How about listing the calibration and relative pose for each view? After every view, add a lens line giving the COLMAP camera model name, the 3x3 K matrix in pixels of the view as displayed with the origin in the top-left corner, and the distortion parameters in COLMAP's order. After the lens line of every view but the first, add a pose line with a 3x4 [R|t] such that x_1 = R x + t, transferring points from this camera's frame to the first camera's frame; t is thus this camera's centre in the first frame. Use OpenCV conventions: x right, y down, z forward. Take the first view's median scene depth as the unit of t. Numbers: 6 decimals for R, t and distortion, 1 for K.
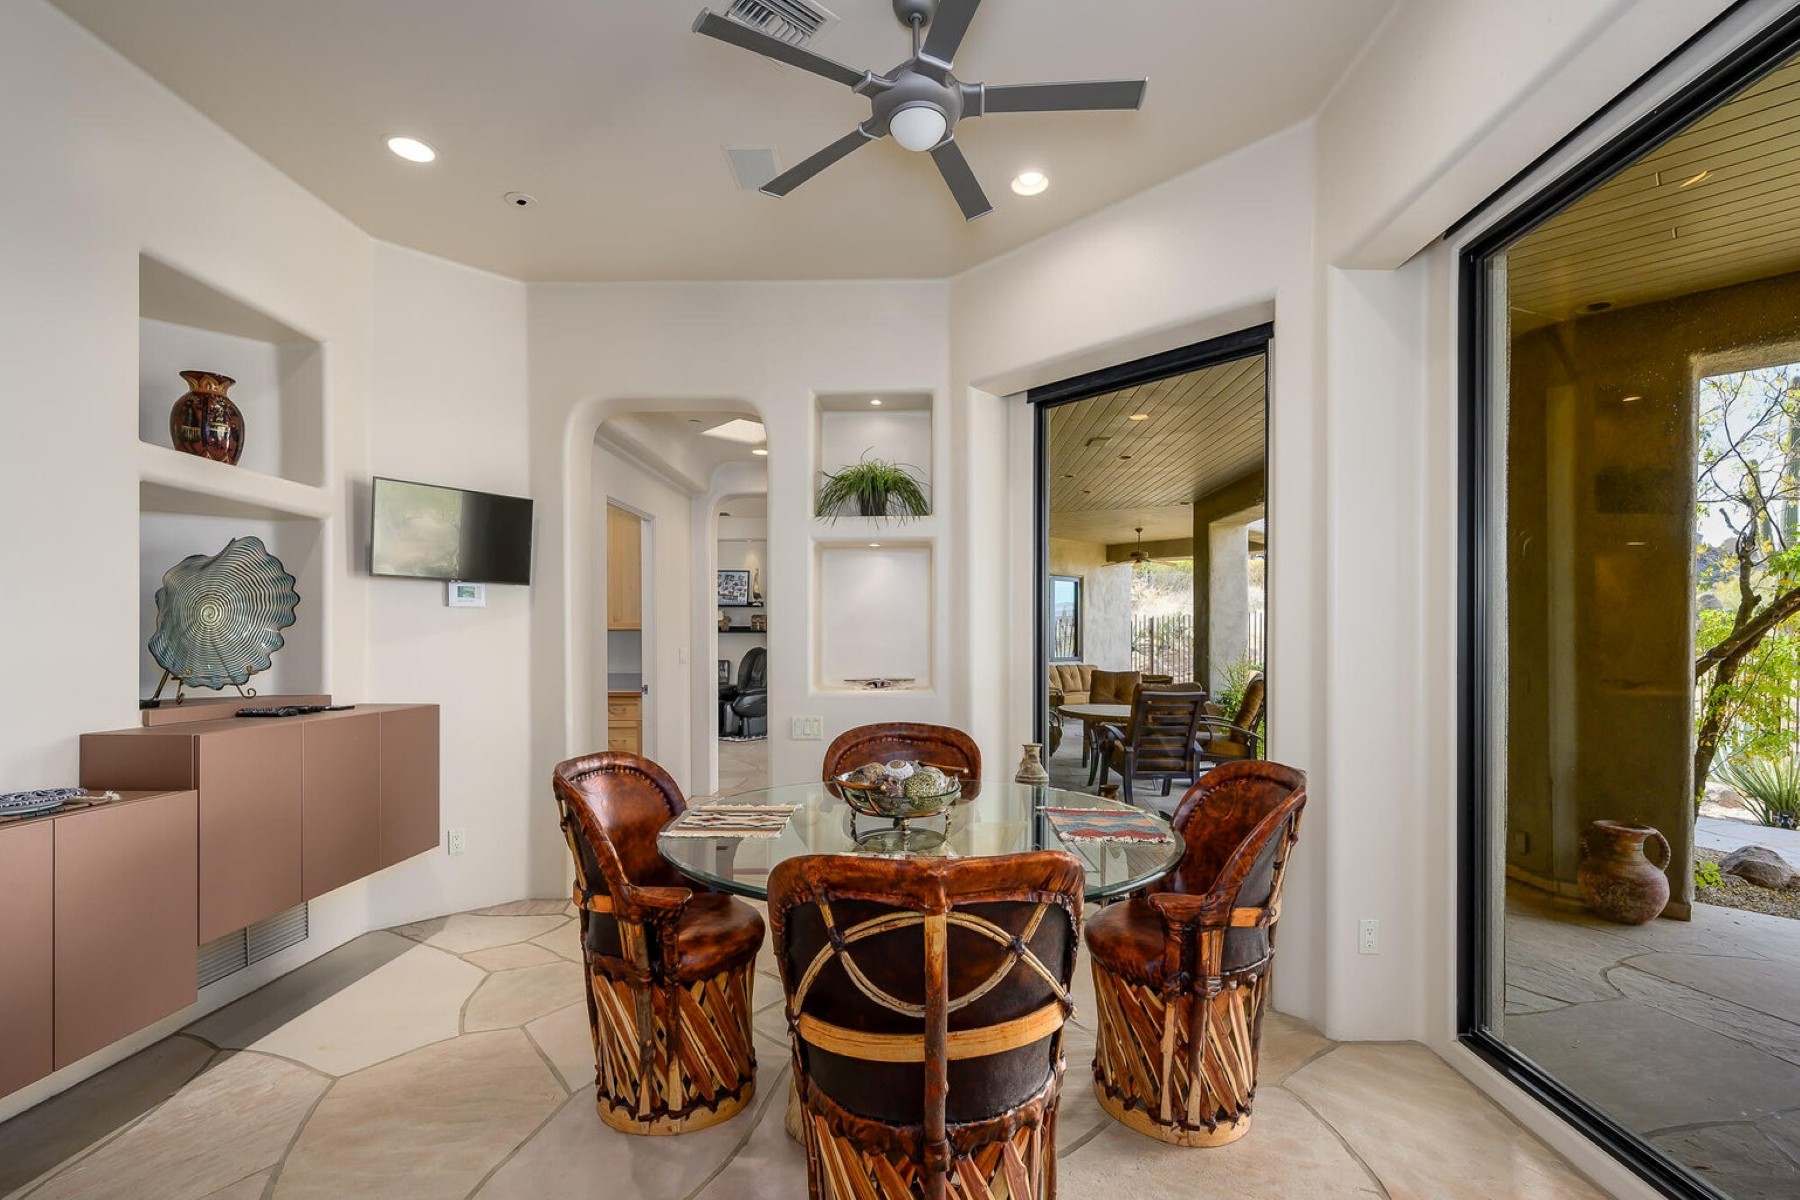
lens RADIAL K [[806.3, 0, 909.6], [0, 806.3, 634.2], [0, 0, 1]] dist [0.002910, -0.002106]
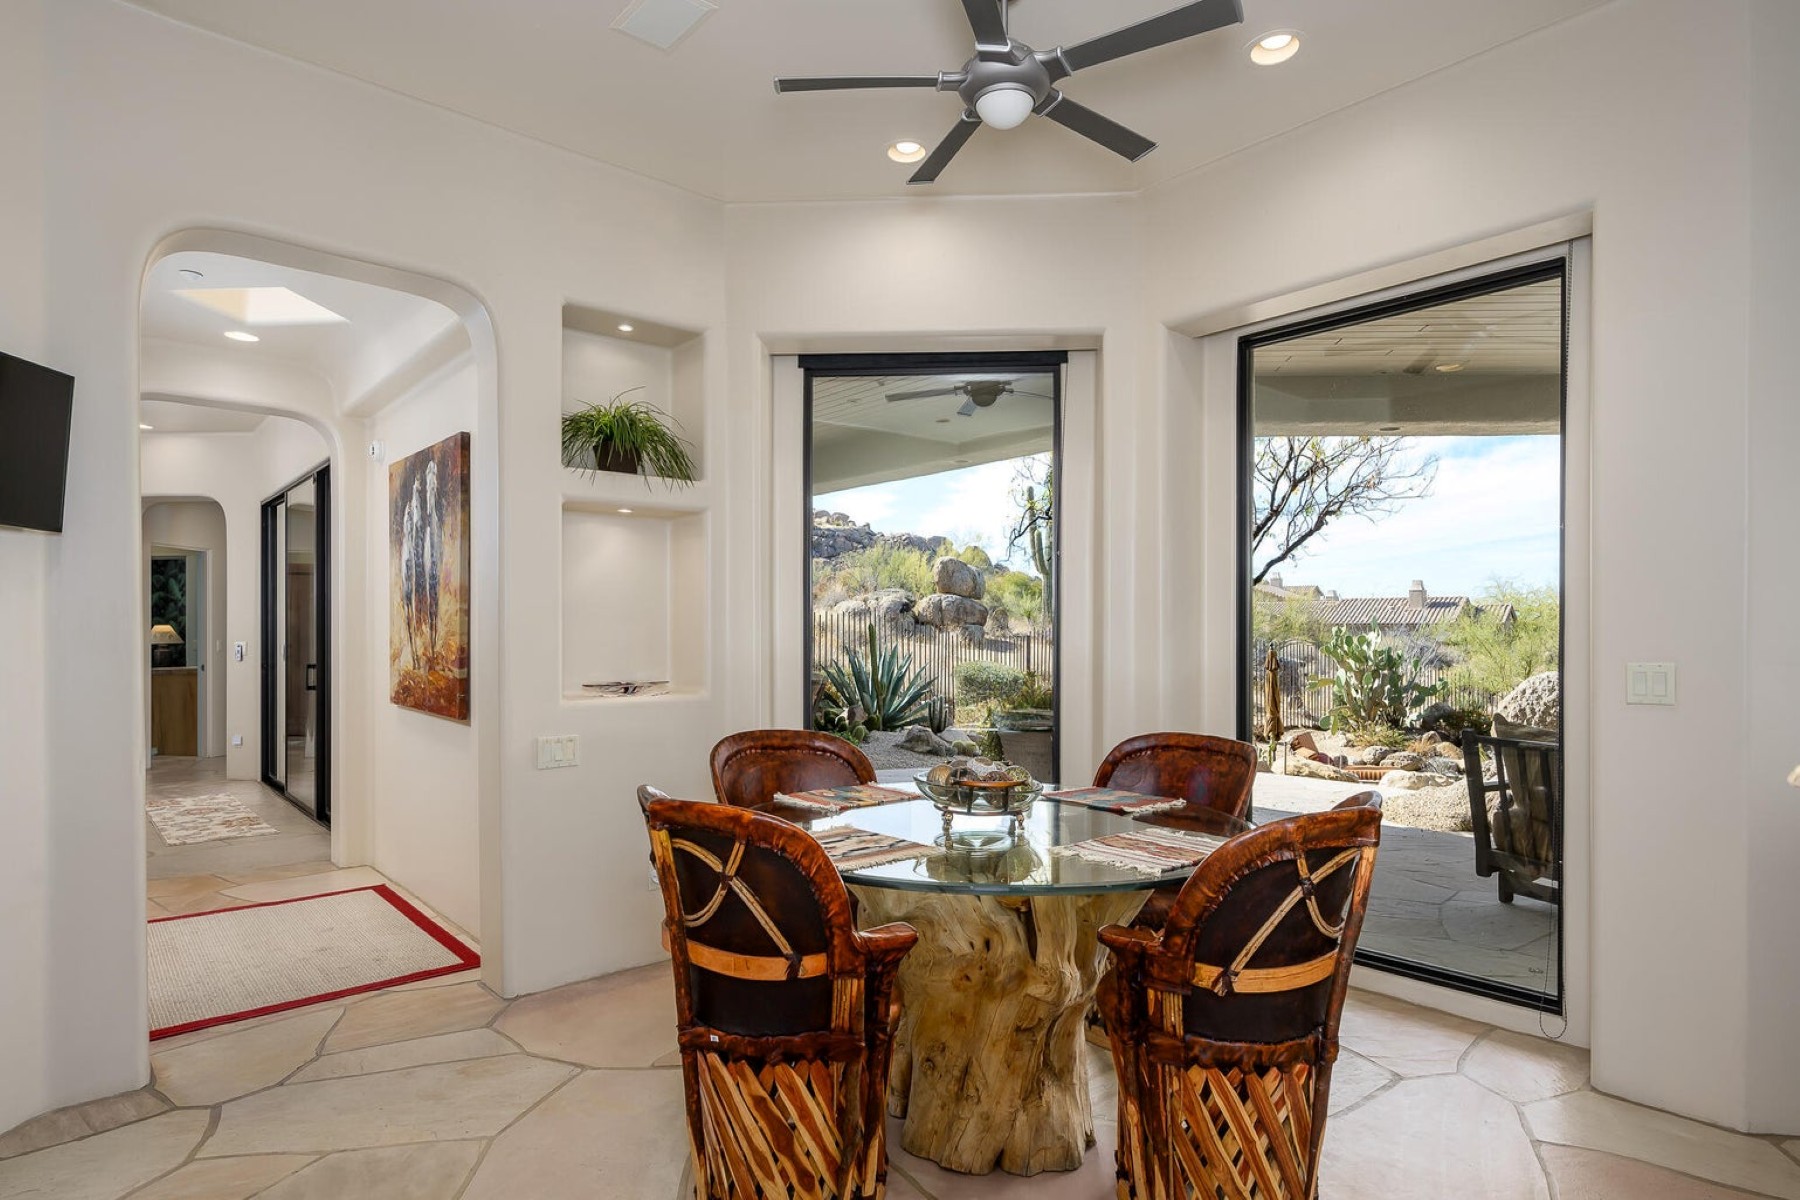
lens RADIAL K [[982.9, 0, 910.9], [0, 982.9, 625.3], [0, 0, 1]] dist [-0.006297, -0.000190]
pose [[0.731907, 0.003907, 0.681393, -0.500873], [-0.002371, 0.999992, -0.003188, 0.002211], [-0.681400, 0.000718, 0.731910, 0.118249]]
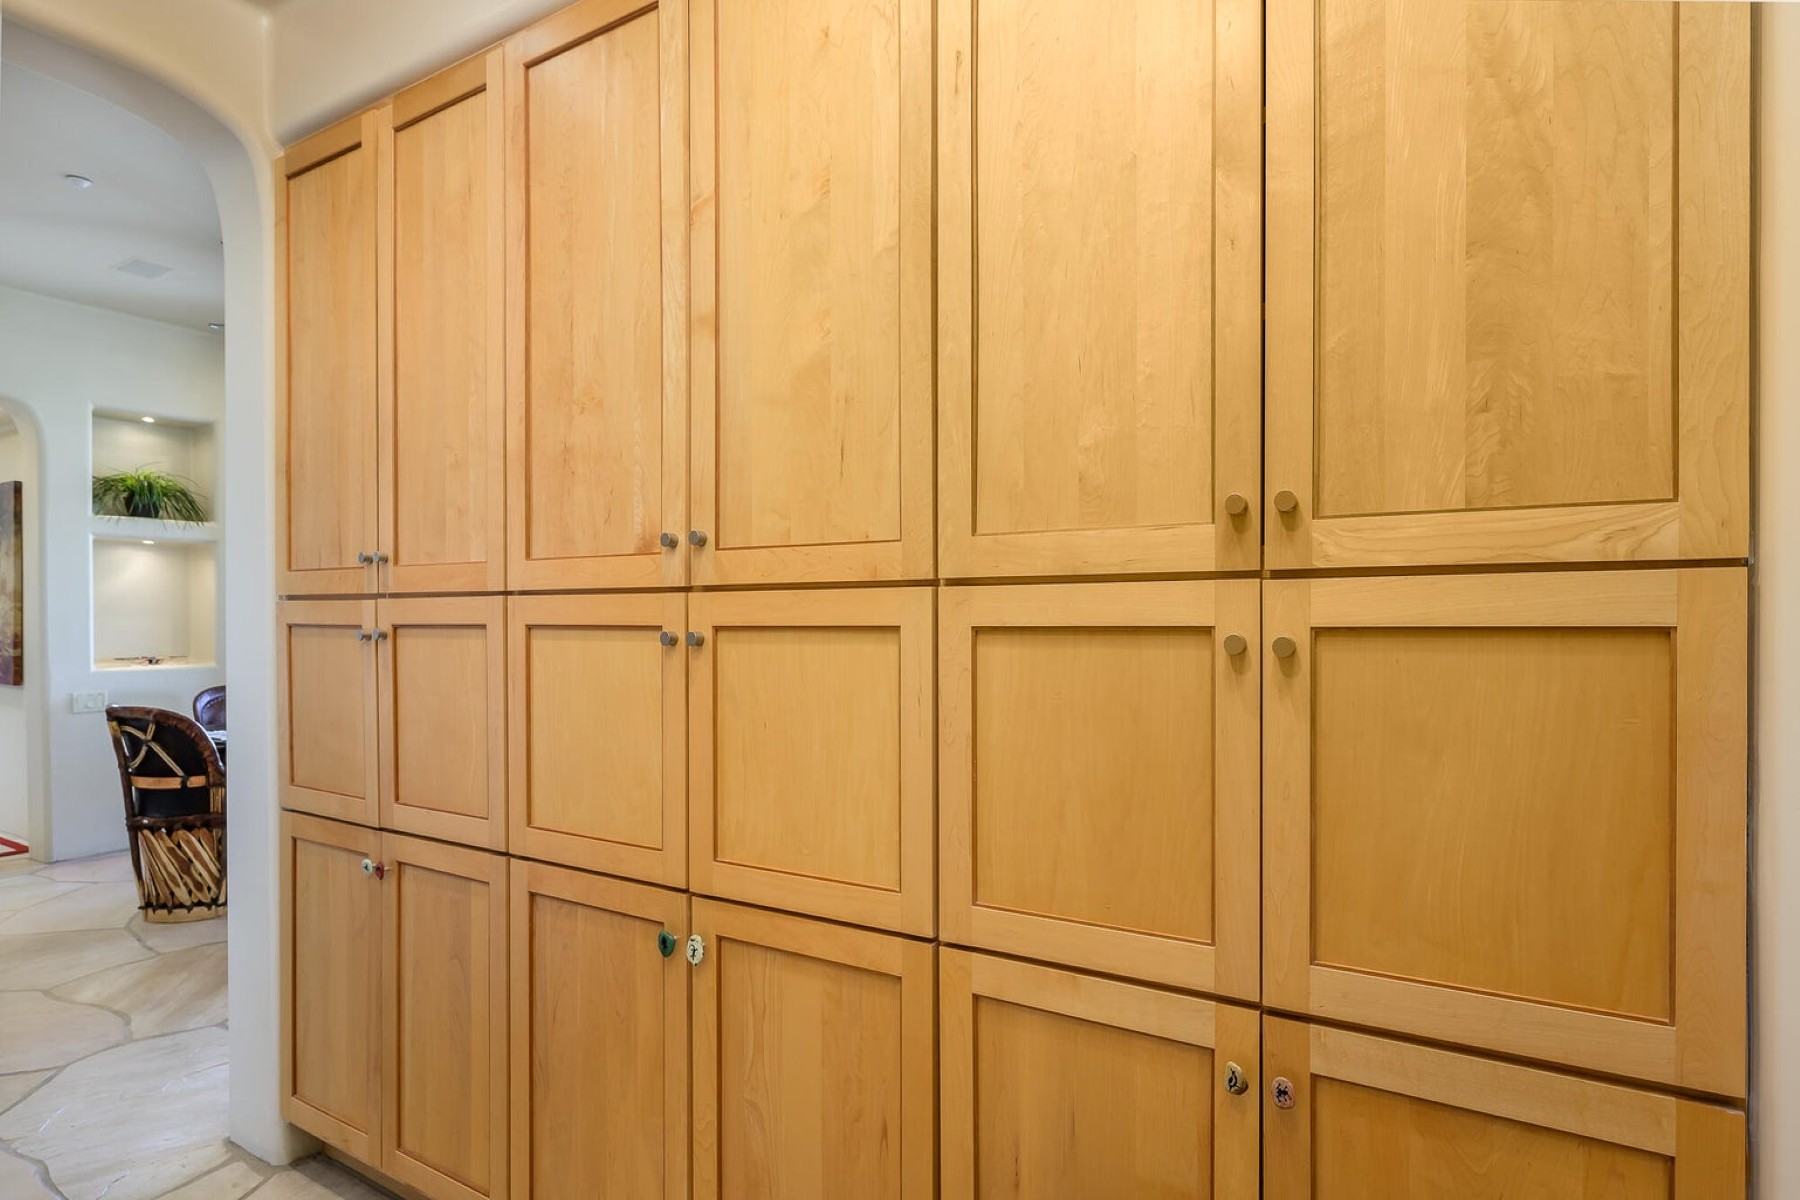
lens RADIAL K [[929.0, 0, 897.2], [0, 929.0, 618.8], [0, 0, 1]] dist [0.003171, 0.000964]
pose [[0.499067, -0.004604, 0.866551, -0.690370], [-0.002777, 0.999972, 0.006912, -0.012447], [-0.866559, -0.005856, 0.499040, -0.633196]]
